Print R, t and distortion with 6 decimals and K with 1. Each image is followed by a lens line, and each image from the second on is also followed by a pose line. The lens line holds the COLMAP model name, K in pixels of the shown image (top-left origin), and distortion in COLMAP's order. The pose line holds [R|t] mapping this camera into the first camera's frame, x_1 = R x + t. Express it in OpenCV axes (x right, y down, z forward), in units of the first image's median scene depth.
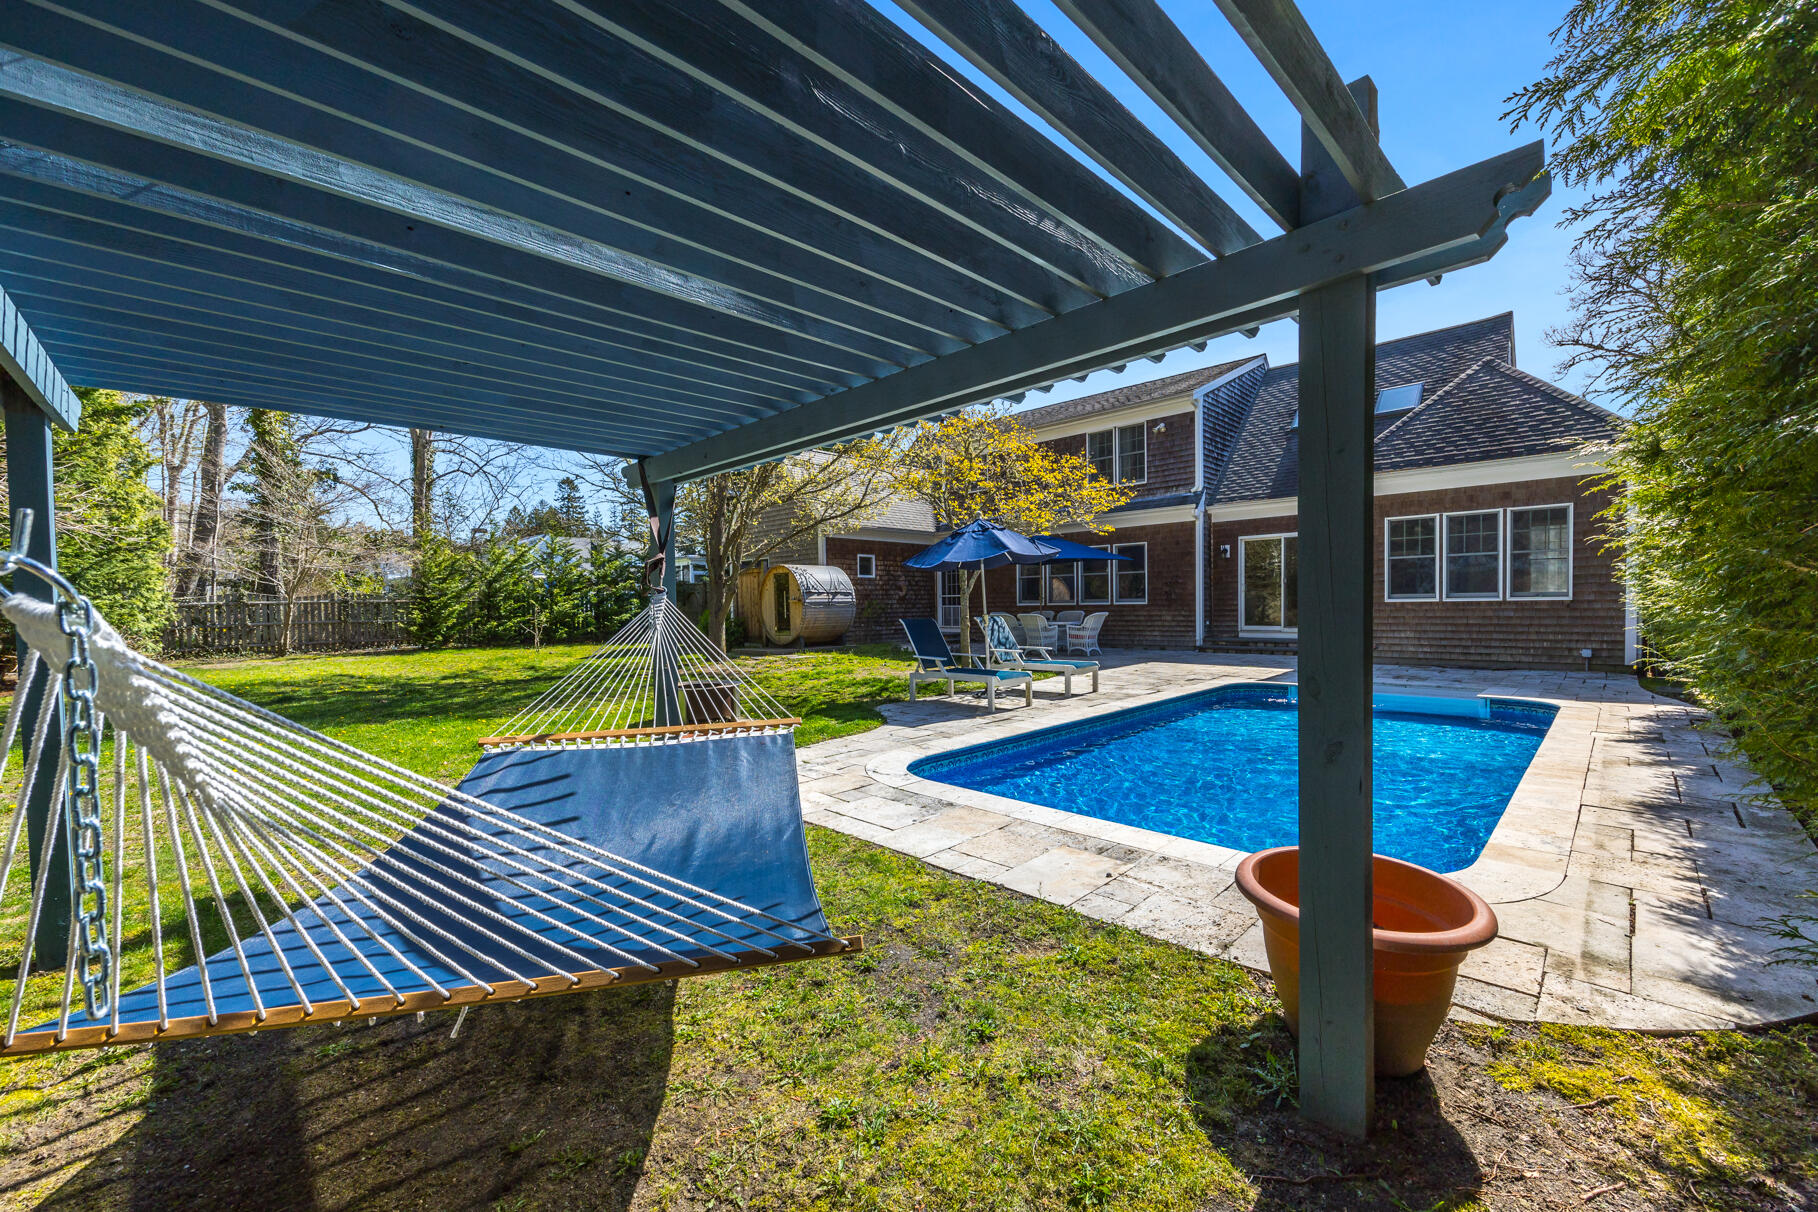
lens RADIAL K [[709.1, 0, 912.1], [0, 709.1, 616.0], [0, 0, 1]] dist [0.002022, 0.000022]
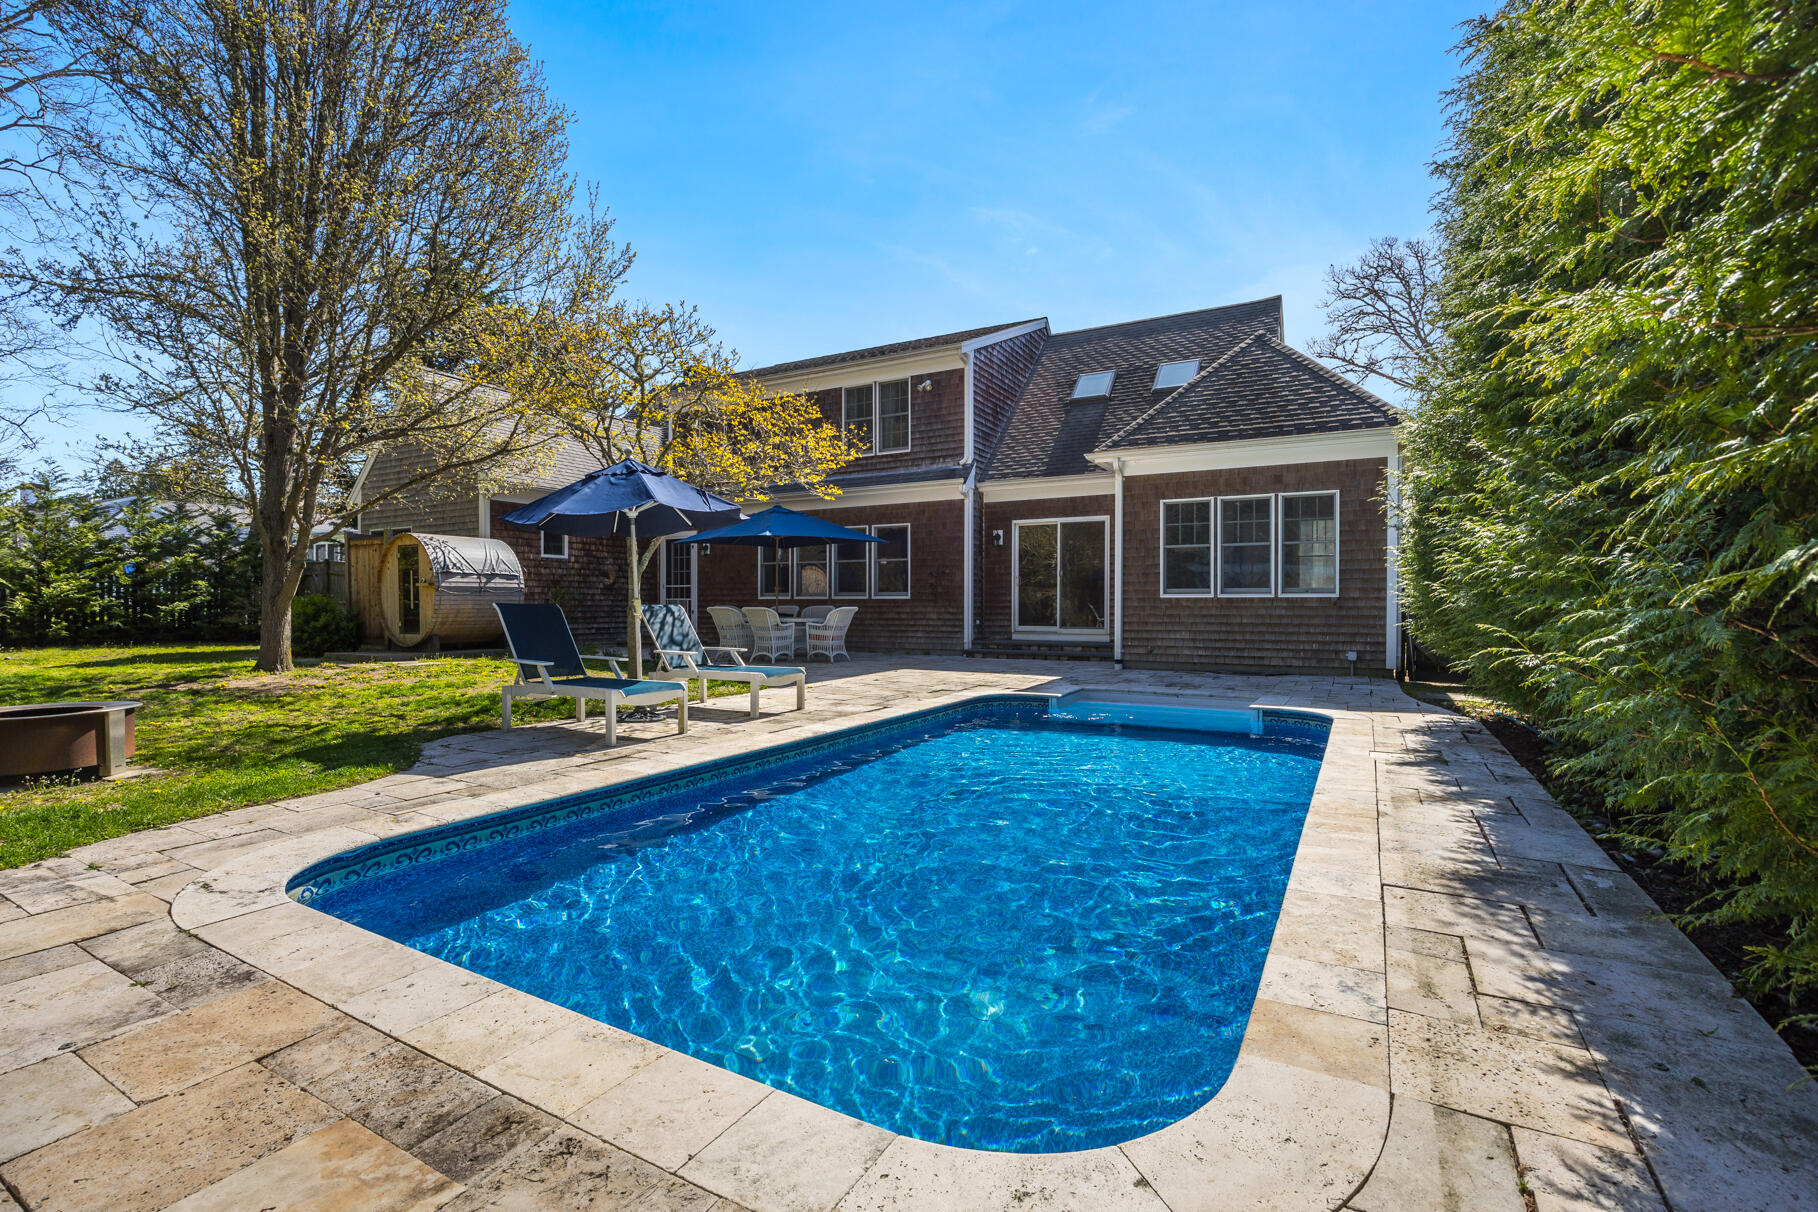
lens RADIAL K [[804.0, 0, 909.9], [0, 804.0, 599.1], [0, 0, 1]] dist [-0.016272, 0.000302]
pose [[0.964146, 0.018222, 0.264746, 0.121601], [-0.011396, 0.999562, -0.027297, 0.012829], [-0.265127, 0.023301, 0.963932, 0.148883]]
